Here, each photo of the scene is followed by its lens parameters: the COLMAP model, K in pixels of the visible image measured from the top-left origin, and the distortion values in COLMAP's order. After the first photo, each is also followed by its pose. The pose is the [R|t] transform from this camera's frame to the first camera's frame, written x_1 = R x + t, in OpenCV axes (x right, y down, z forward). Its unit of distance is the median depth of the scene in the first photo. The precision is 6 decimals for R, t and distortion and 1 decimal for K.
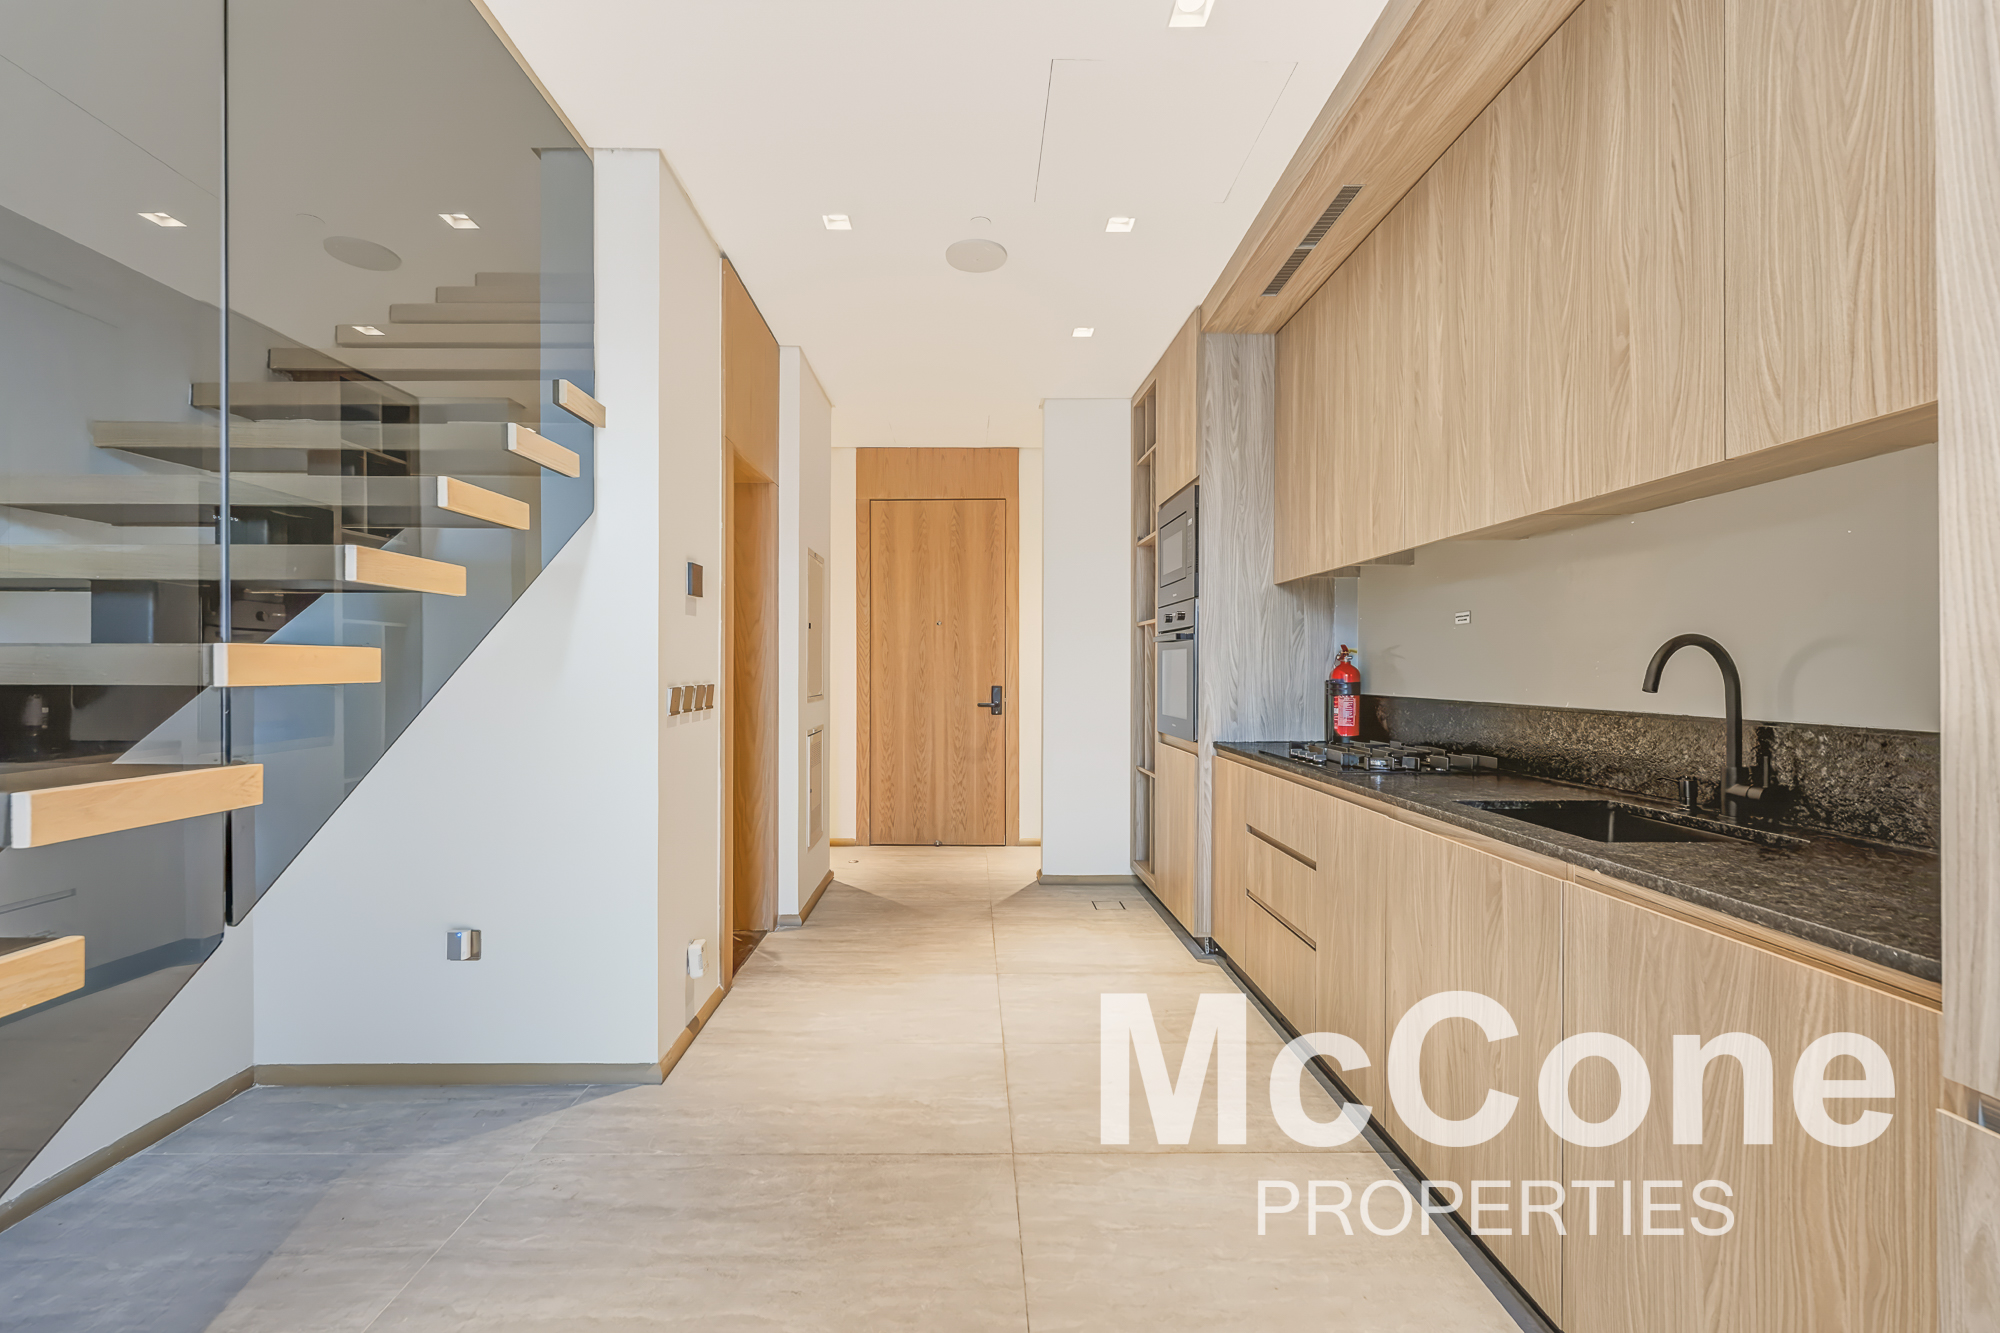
lens RADIAL K [[821.9, 0, 972.7], [0, 821.9, 649.7], [0, 0, 1]] dist [-0.002113, -0.000339]
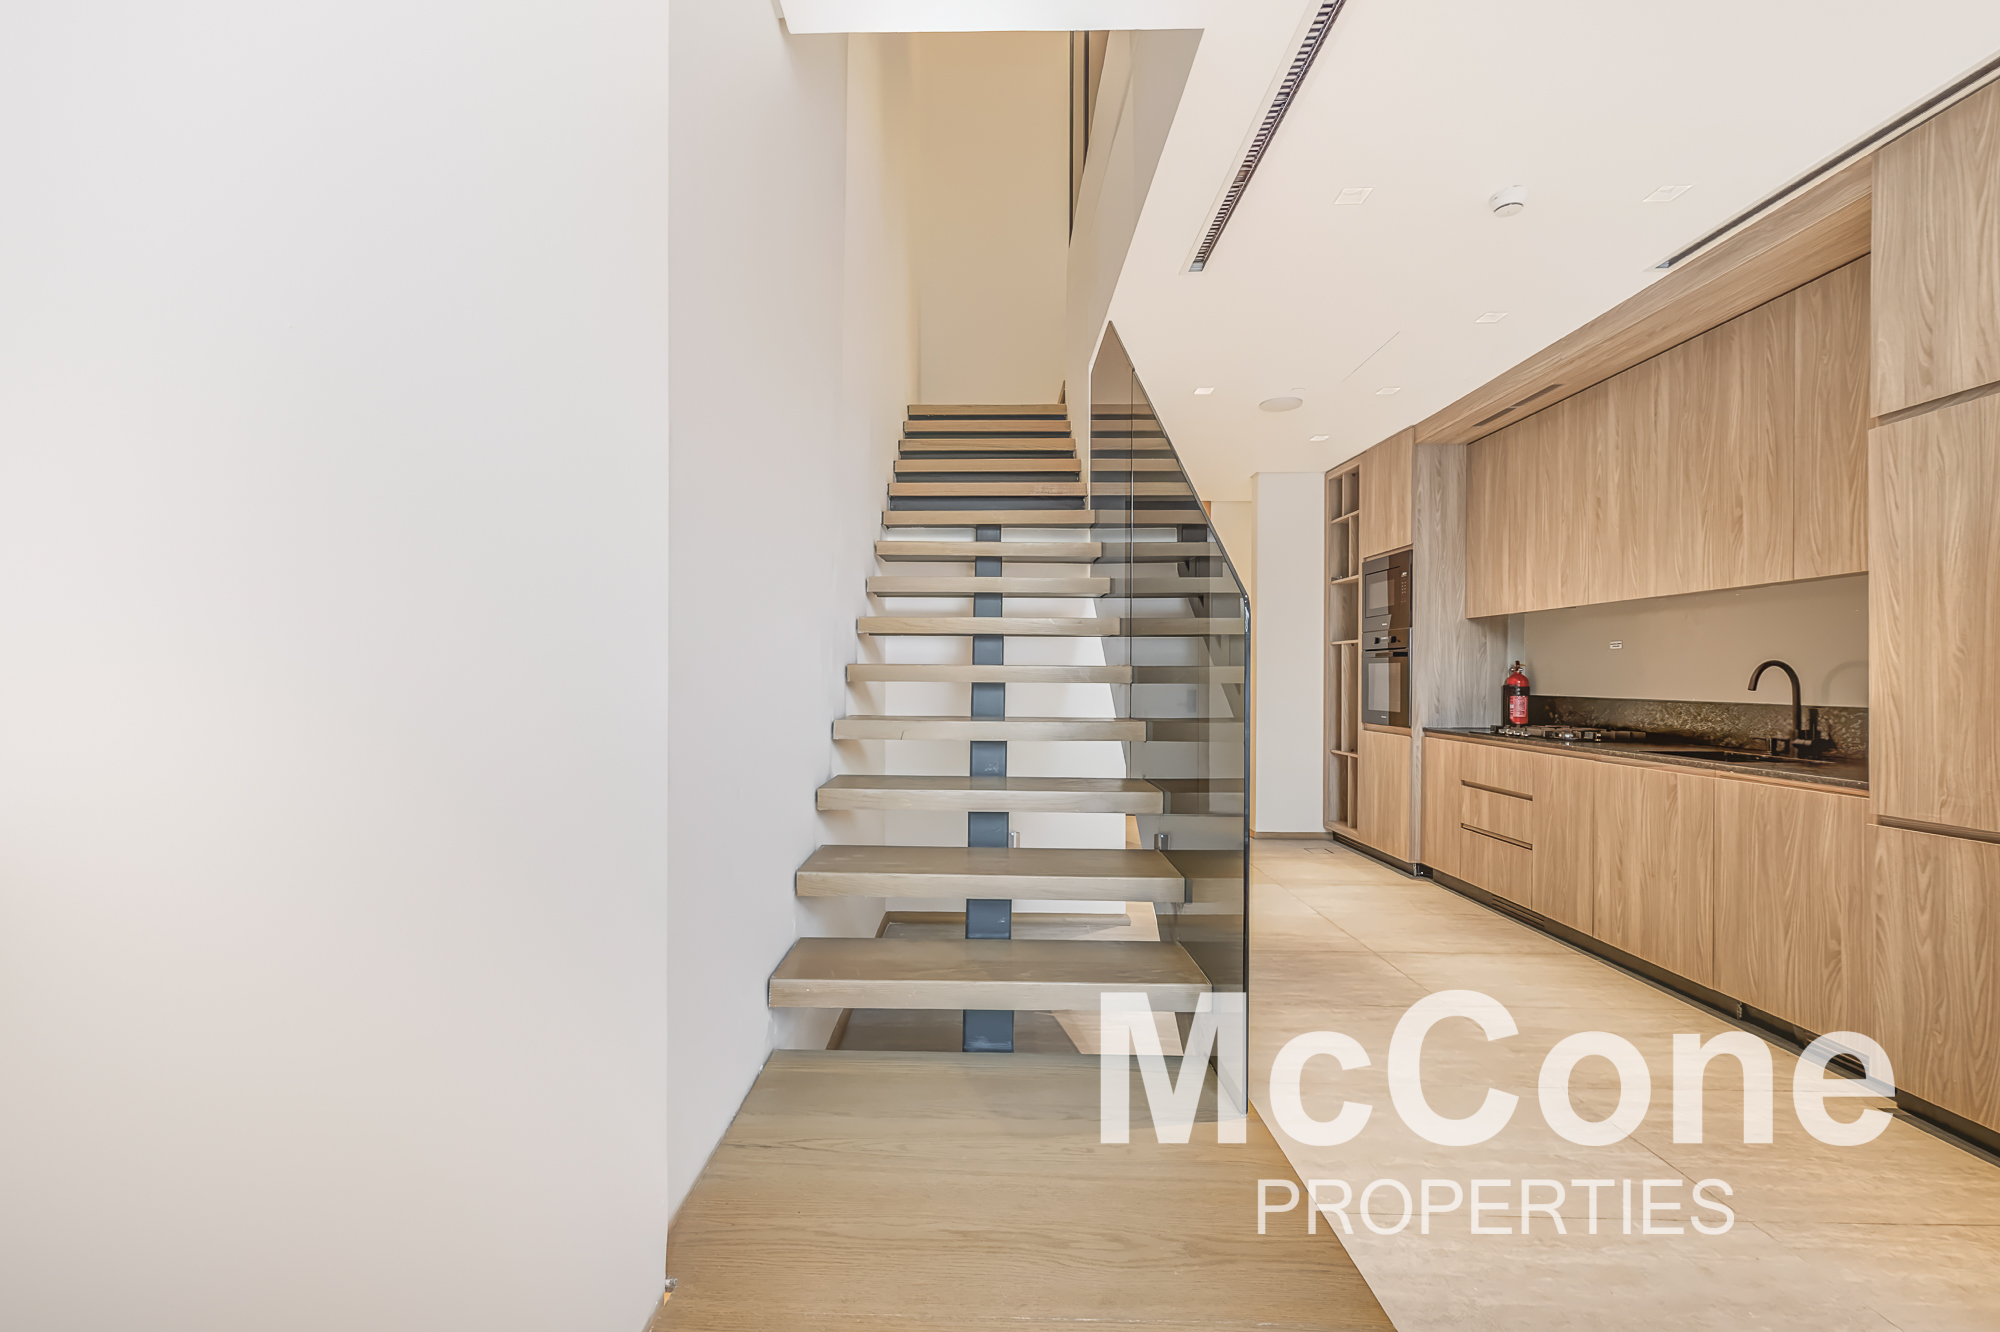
lens RADIAL K [[839.5, 0, 961.5], [0, 839.5, 654.8], [0, 0, 1]] dist [-0.000748, -0.000137]
pose [[0.999462, 0.003262, -0.032650, -0.482325], [-0.003263, 0.999995, 0.000013, -0.013227], [0.032649, 0.000093, 0.999467, -0.514244]]
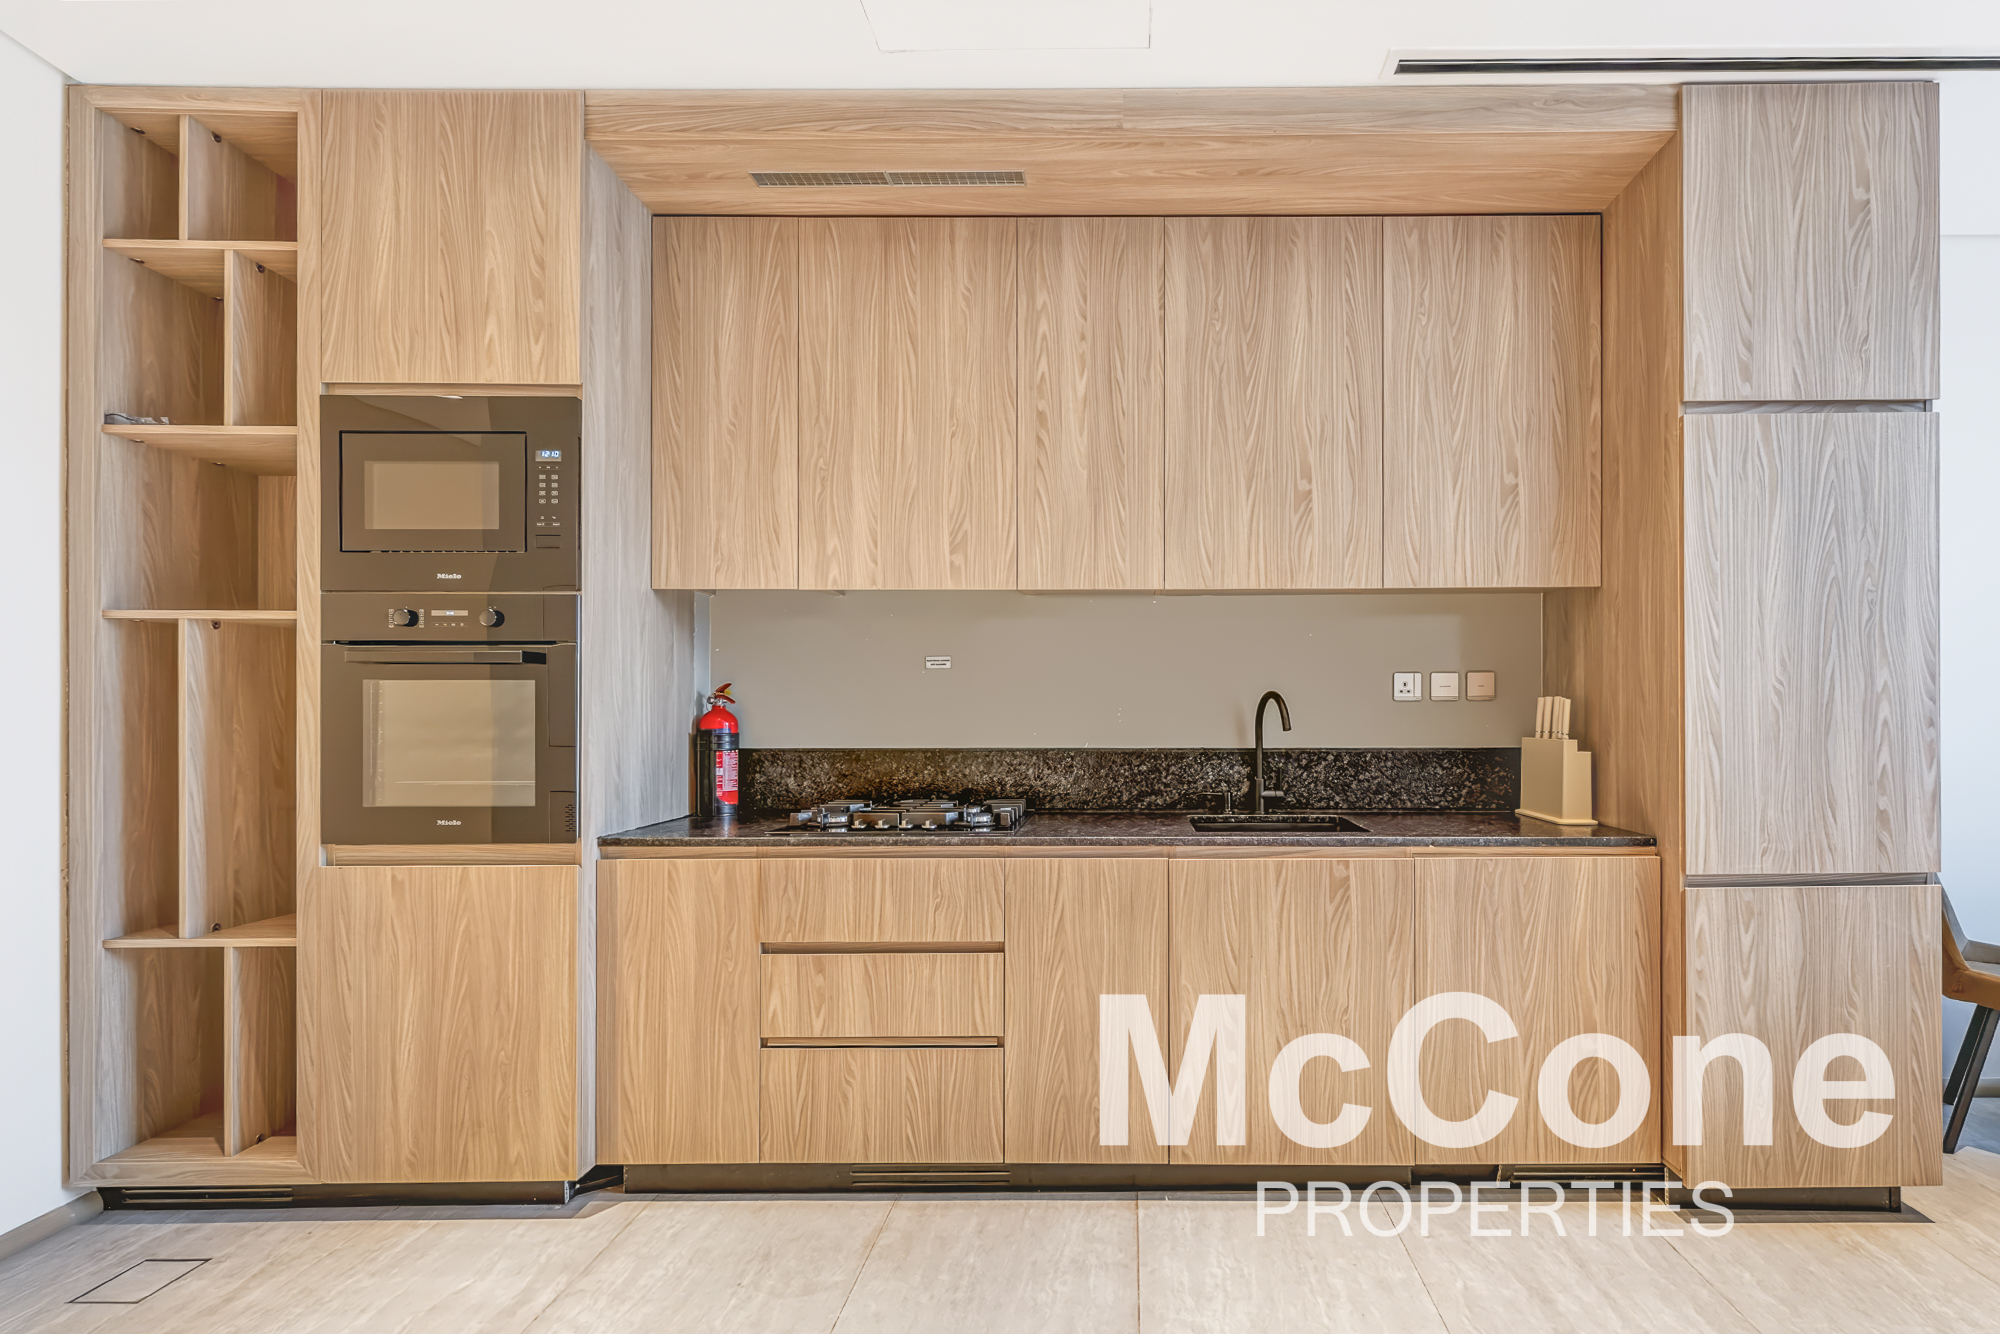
lens RADIAL K [[884.6, 0, 1053.1], [0, 884.6, 717.3], [0, 0, 1]] dist [0.001013, 0.000108]
pose [[0.004488, -0.001638, 0.999989, -0.361200], [-0.022436, 0.999747, 0.001739, 0.016564], [-0.999738, -0.022443, 0.004451, 0.685511]]
